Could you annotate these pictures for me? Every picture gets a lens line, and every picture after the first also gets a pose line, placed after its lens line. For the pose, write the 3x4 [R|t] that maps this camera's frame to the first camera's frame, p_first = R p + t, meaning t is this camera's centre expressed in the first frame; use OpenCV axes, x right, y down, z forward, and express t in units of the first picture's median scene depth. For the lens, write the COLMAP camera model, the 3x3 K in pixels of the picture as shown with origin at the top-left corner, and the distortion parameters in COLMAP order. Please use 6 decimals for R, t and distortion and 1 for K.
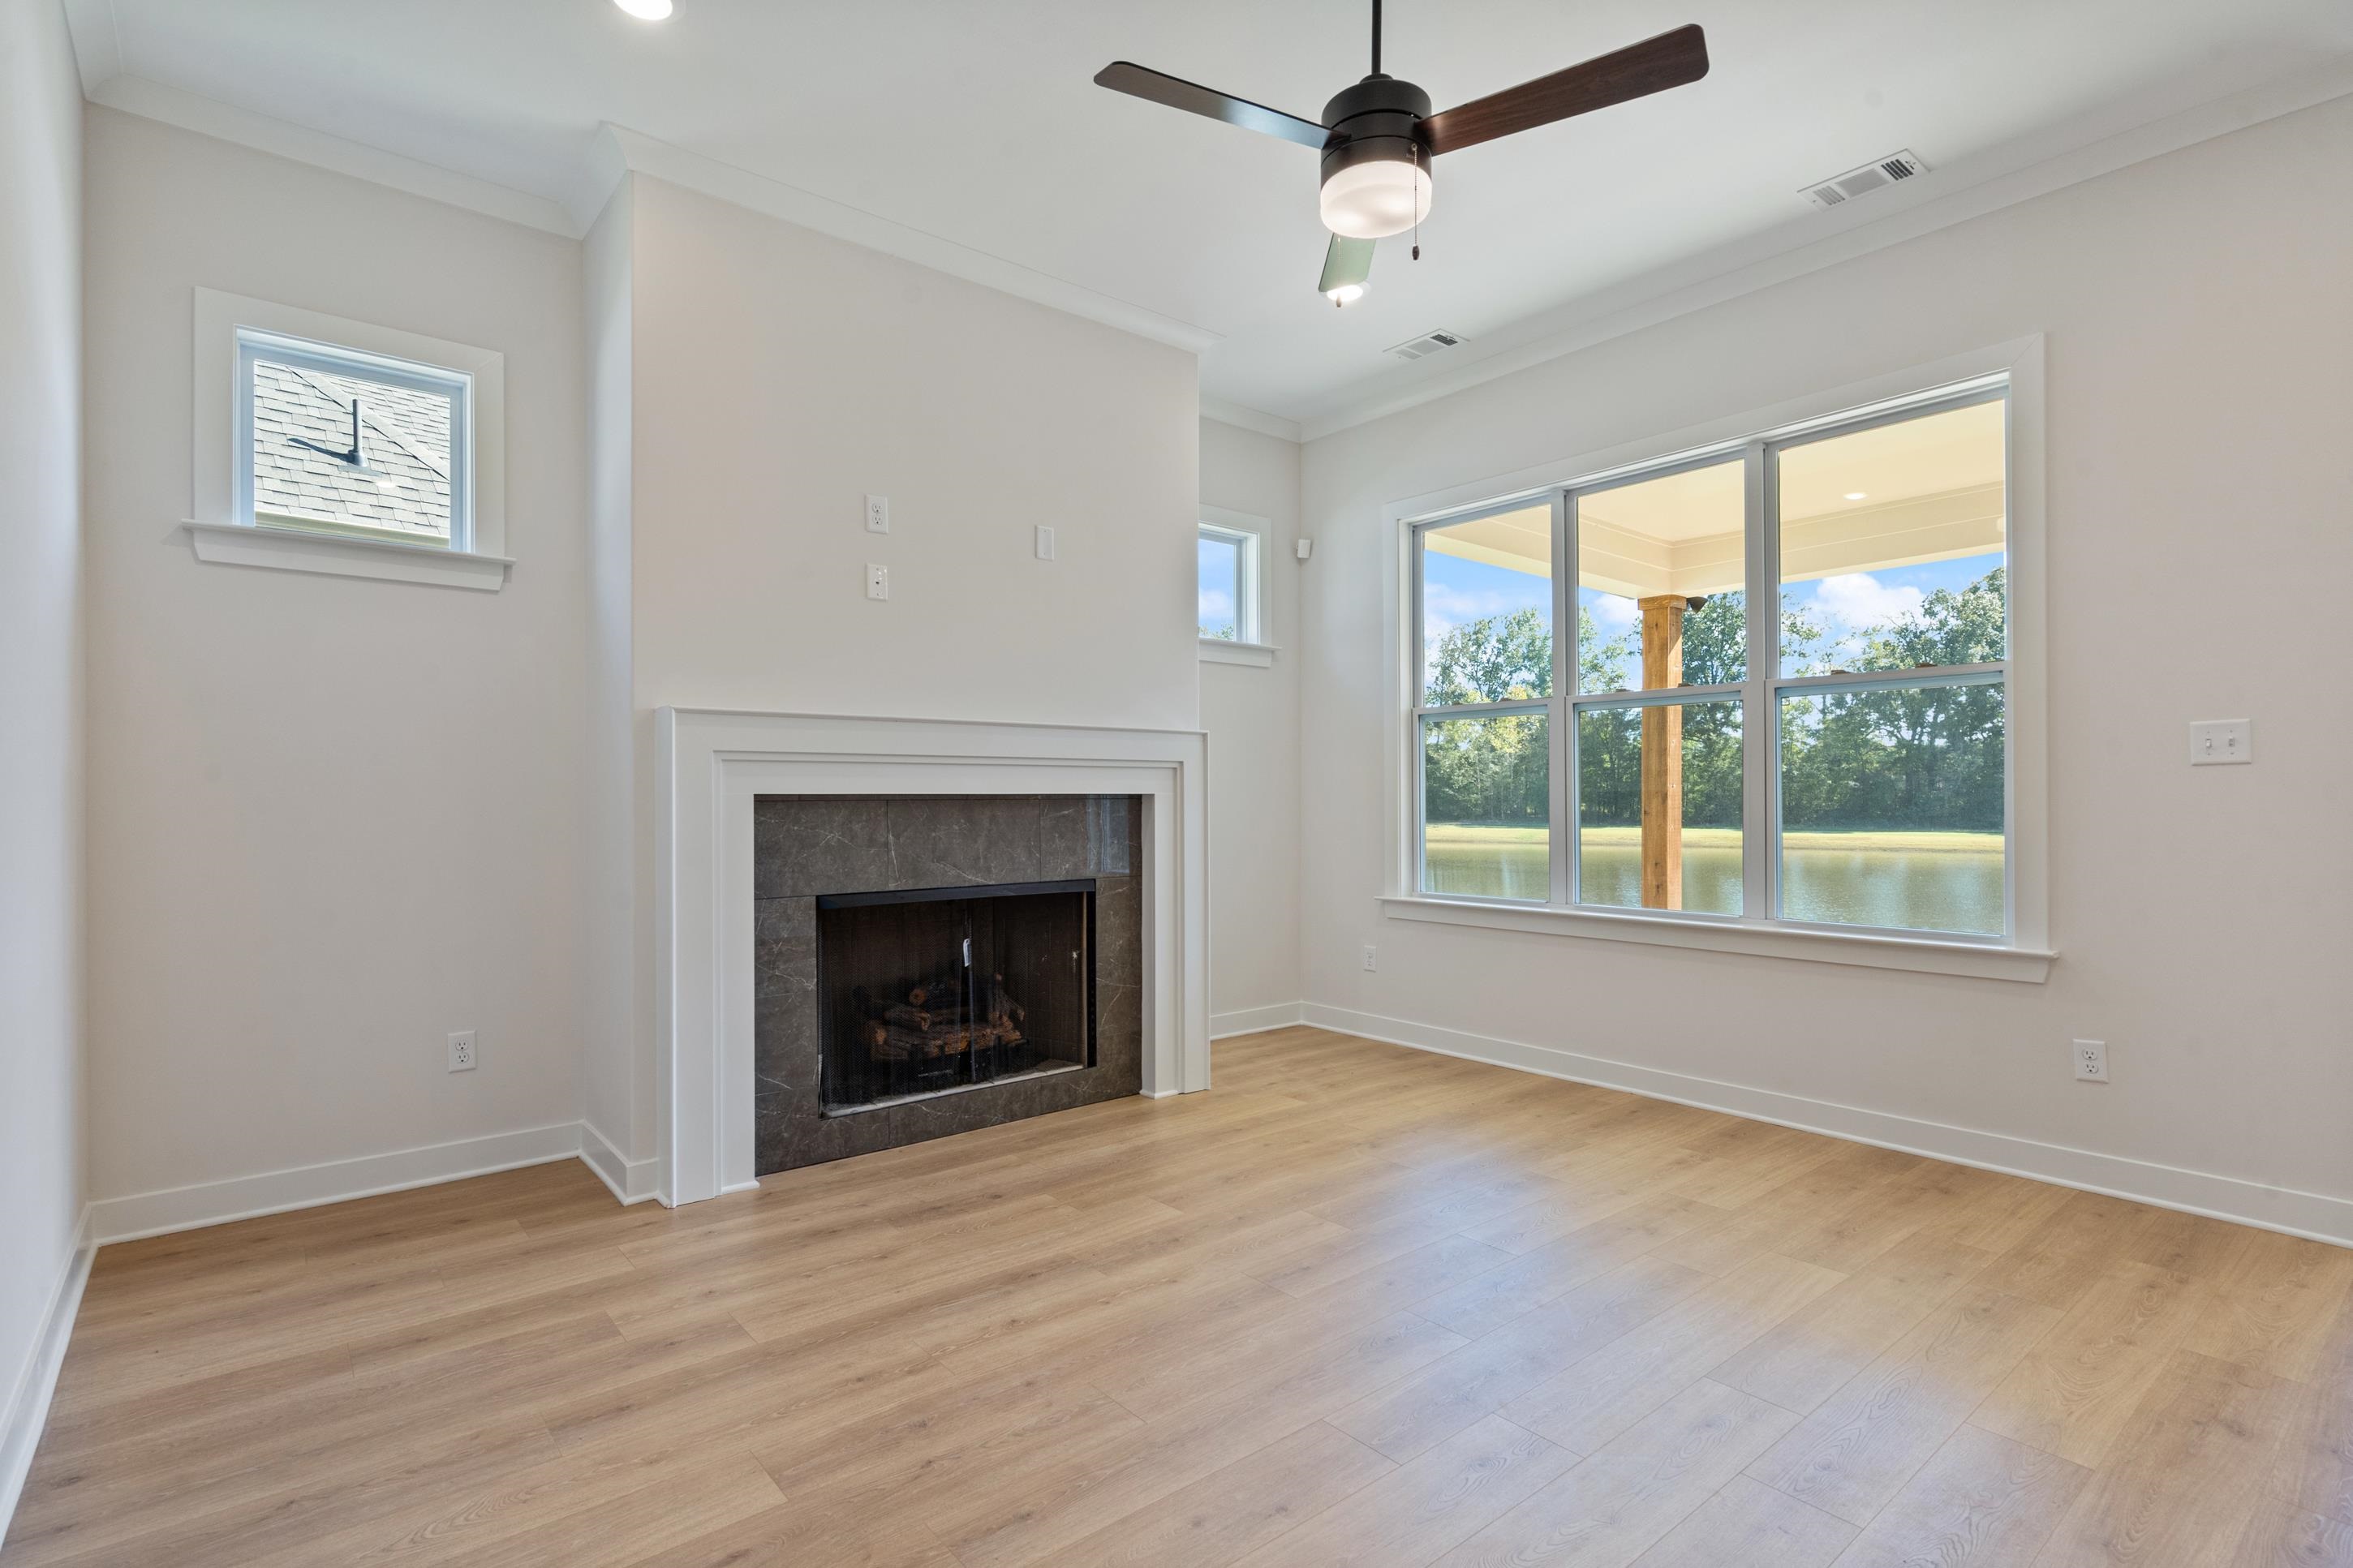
lens RADIAL K [[1133.5, 0, 1176.5], [0, 1133.5, 784.0], [0, 0, 1]] dist [-0.002756, 0.000078]
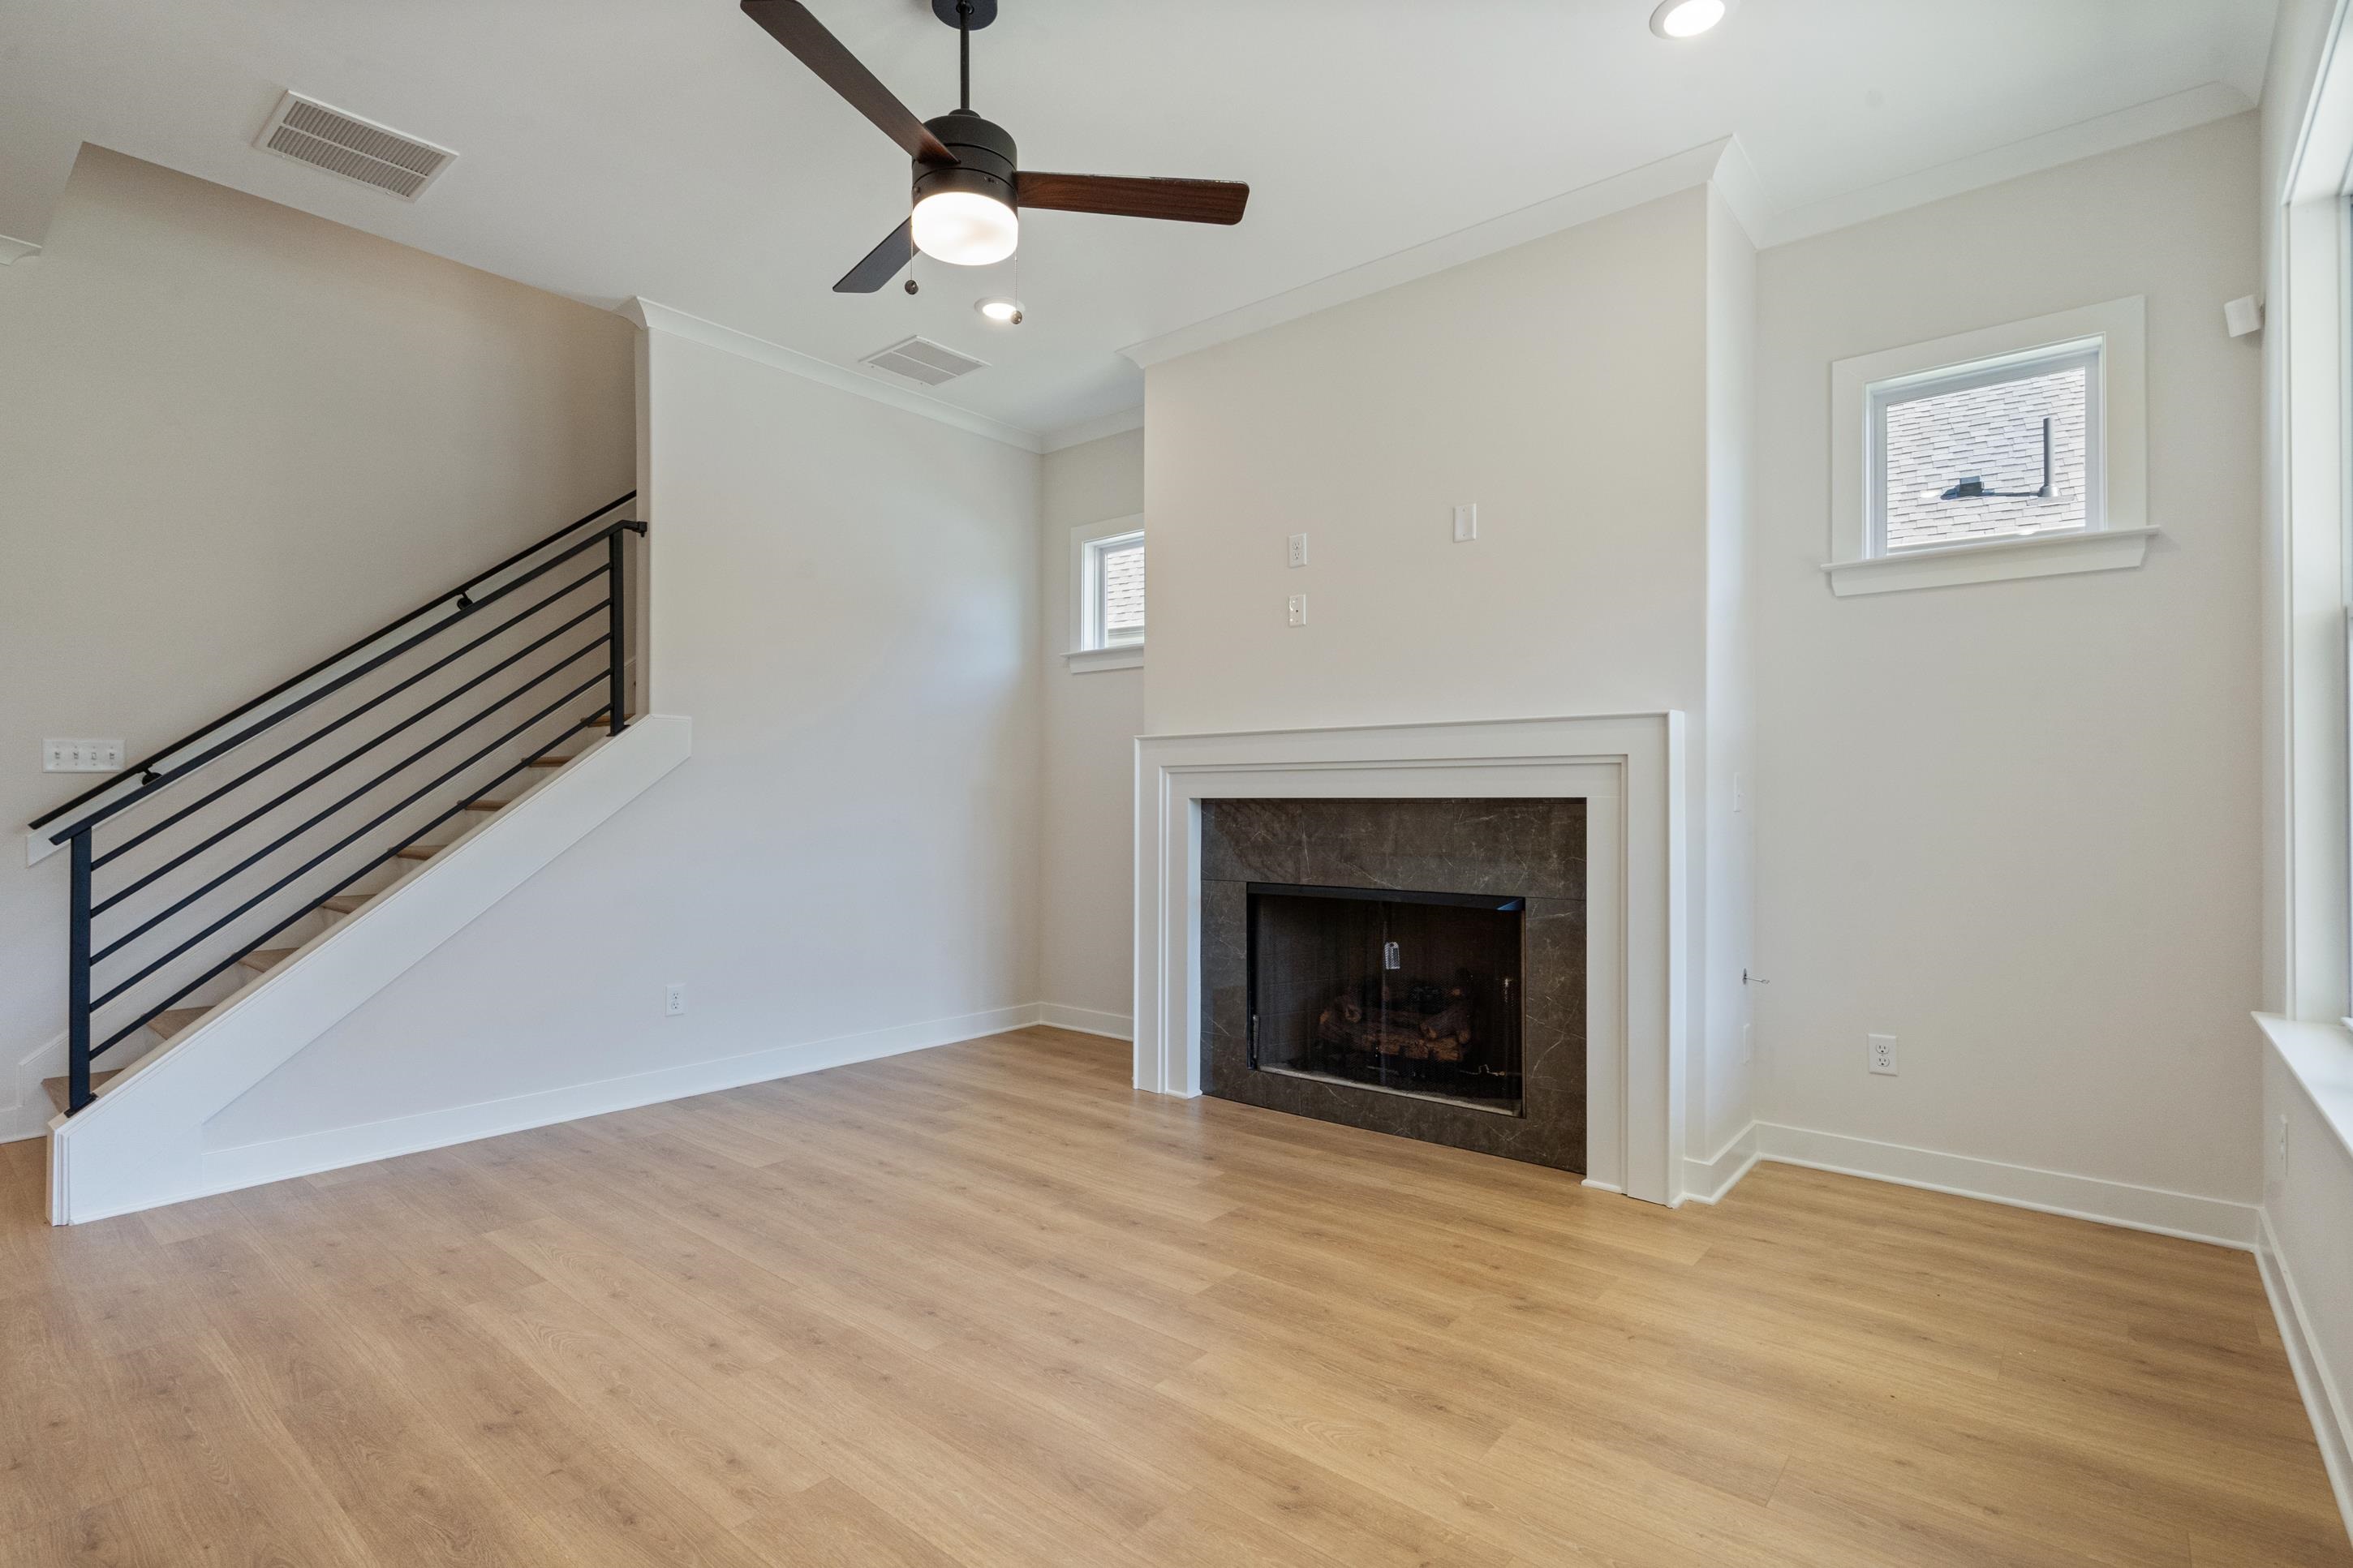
lens RADIAL K [[1116.7, 0, 1134.8], [0, 1116.7, 777.5], [0, 0, 1]] dist [-0.002074, 0.000485]
pose [[0.168021, -0.019556, -0.985589, 0.800463], [0.008398, 0.999795, -0.018406, 0.007572], [0.985748, -0.005184, 0.168151, 0.647792]]
